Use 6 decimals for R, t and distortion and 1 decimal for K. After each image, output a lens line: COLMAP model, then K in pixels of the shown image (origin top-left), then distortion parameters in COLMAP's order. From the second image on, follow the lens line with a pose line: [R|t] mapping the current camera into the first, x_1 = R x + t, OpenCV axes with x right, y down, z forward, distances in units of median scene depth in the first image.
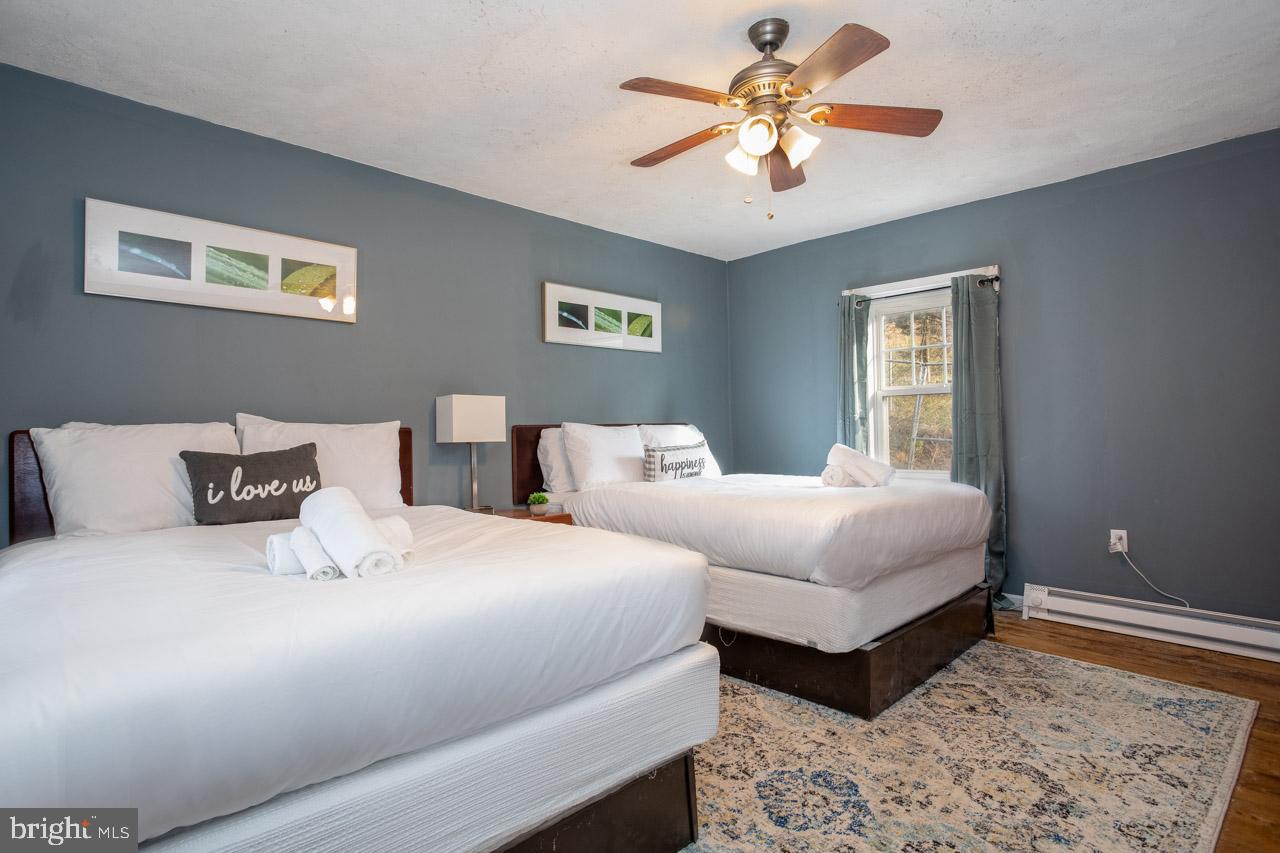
lens RADIAL K [[631.6, 0, 640.0], [0, 631.6, 426.5], [0, 0, 1]] dist [-0.044837, 0.023490]
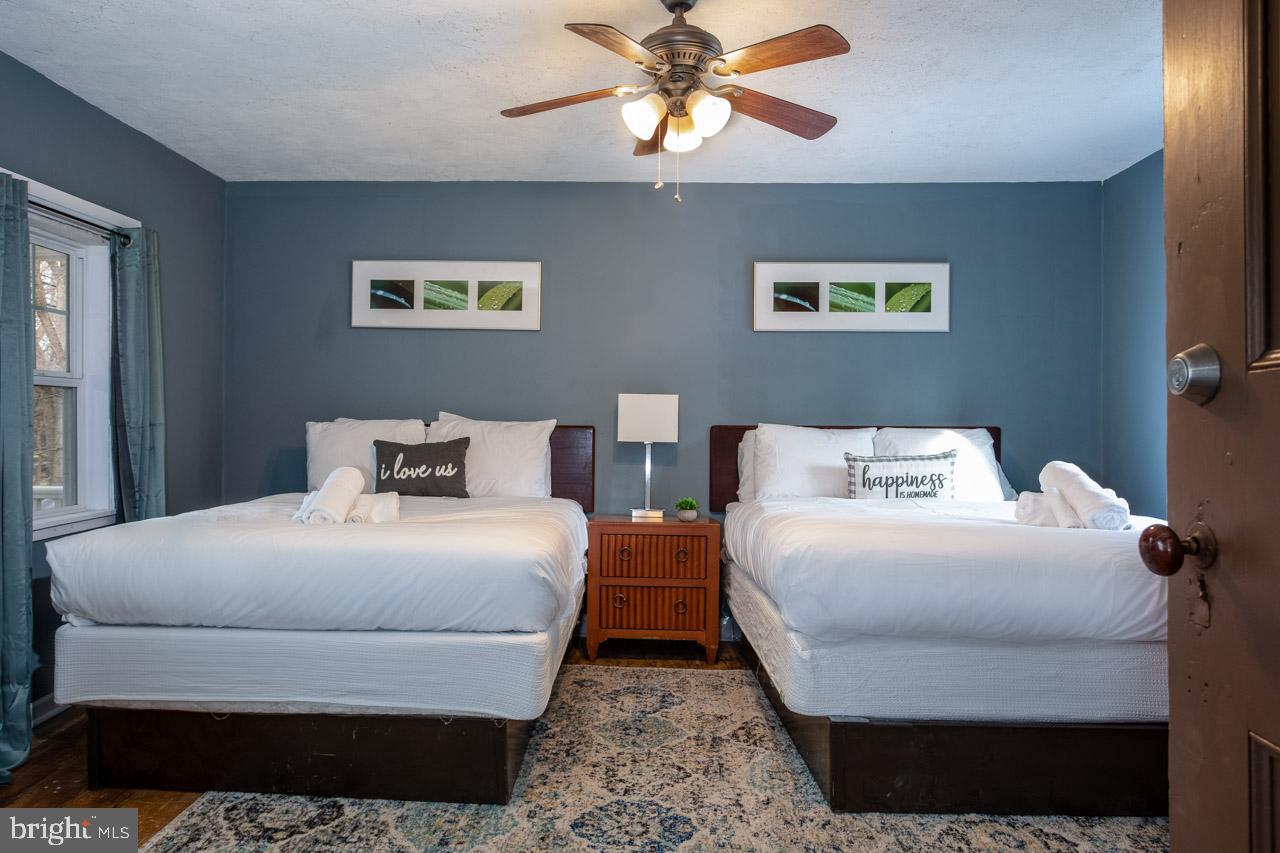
lens RADIAL K [[845.2, 0, 638.7], [0, 845.2, 434.1], [0, 0, 1]] dist [-0.002992, 0.001654]
pose [[0.711474, 0.025772, -0.702240, 0.797007], [-0.016069, 0.999663, 0.020407, -0.016890], [0.702529, -0.003235, 0.711648, 0.063973]]
